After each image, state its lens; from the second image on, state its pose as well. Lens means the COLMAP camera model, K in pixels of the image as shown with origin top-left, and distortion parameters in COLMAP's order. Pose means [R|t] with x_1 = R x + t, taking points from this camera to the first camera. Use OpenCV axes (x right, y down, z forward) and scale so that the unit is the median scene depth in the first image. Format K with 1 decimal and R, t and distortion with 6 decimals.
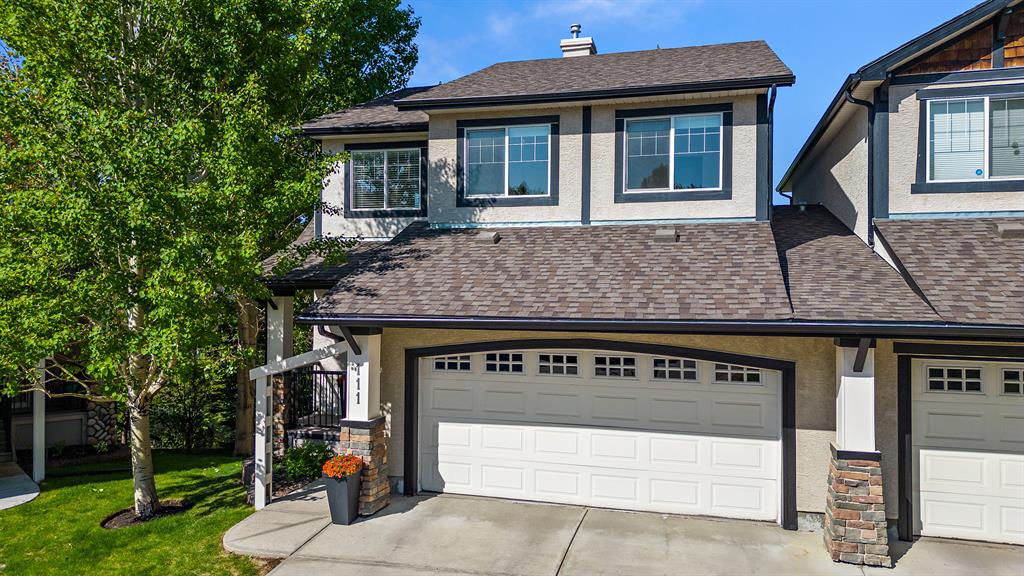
lens RADIAL K [[717.7, 0, 507.5], [0, 717.7, 282.2], [0, 0, 1]] dist [0.064002, -0.059177]
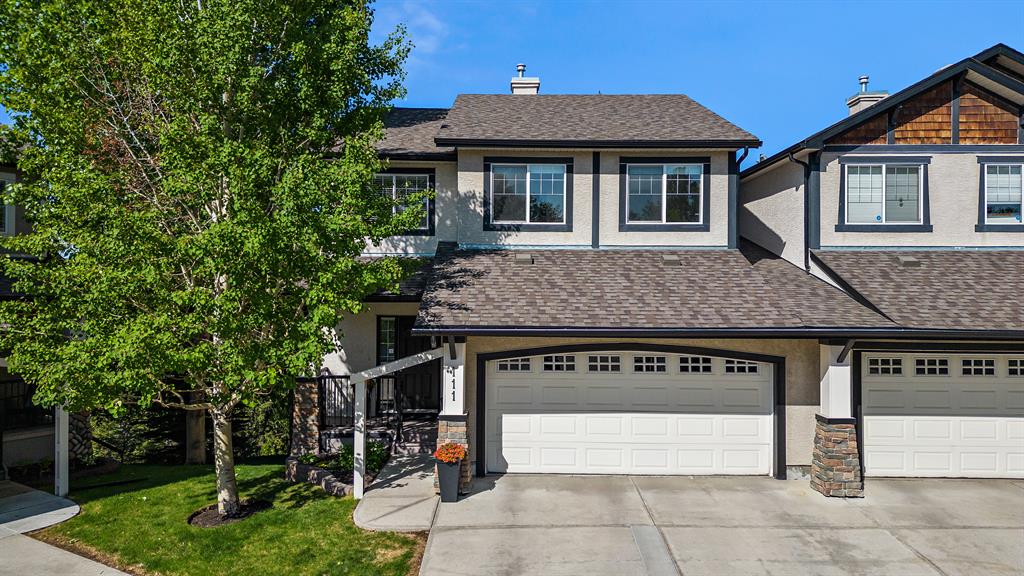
lens RADIAL K [[717.7, 0, 507.5], [0, 717.7, 282.2], [0, 0, 1]] dist [0.064002, -0.059177]
pose [[0.964321, 0.001809, 0.264729, -0.408665], [-0.002125, 0.999997, 0.000907, -0.026988], [-0.264727, -0.001438, 0.964322, -0.157204]]
